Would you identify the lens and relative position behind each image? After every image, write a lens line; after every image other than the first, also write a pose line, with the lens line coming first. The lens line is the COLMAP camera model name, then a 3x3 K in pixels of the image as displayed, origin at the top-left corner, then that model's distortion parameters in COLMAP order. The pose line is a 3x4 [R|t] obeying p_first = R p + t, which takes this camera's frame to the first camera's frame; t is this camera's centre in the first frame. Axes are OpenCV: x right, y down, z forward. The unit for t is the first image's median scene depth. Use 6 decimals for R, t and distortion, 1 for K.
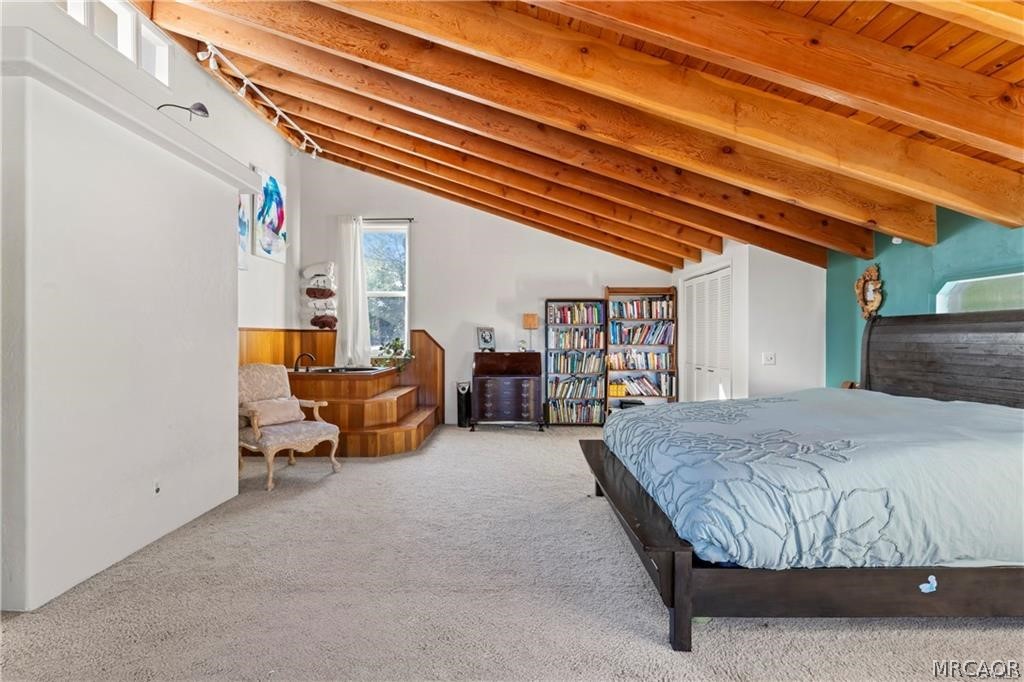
lens RADIAL K [[506.5, 0, 509.6], [0, 506.5, 341.1], [0, 0, 1]] dist [-0.000773, -0.000101]
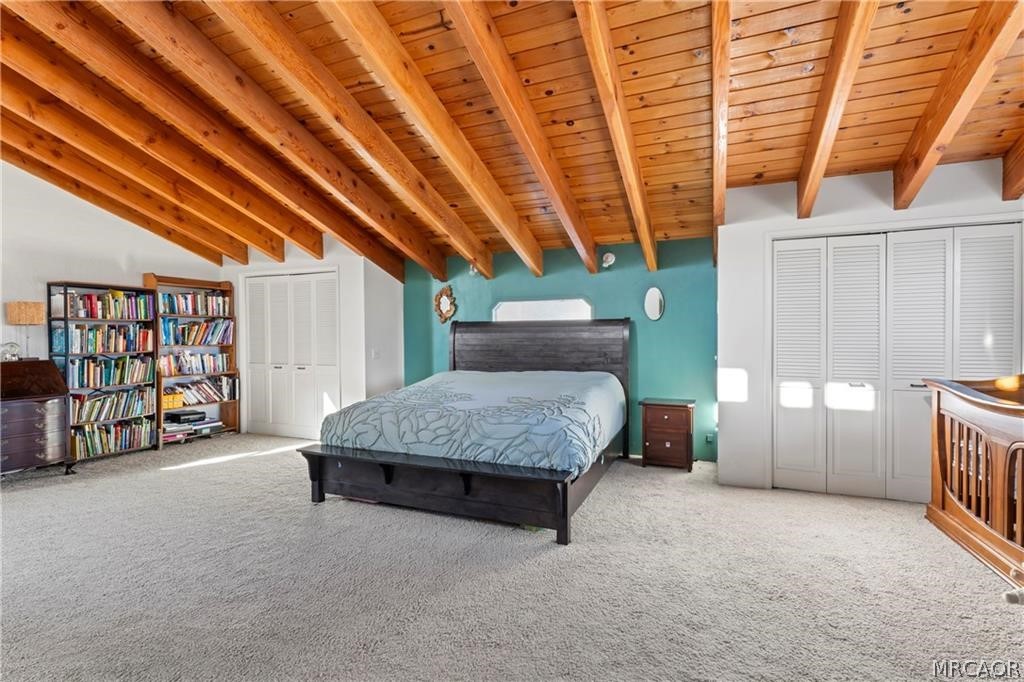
lens RADIAL K [[493.7, 0, 511.9], [0, 493.7, 338.1], [0, 0, 1]] dist [-0.001687, 0.001388]
pose [[0.374166, -0.008270, 0.927325, -0.322746], [0.012092, 0.999919, 0.004039, -0.001851], [-0.927283, 0.009702, 0.374236, 0.184275]]
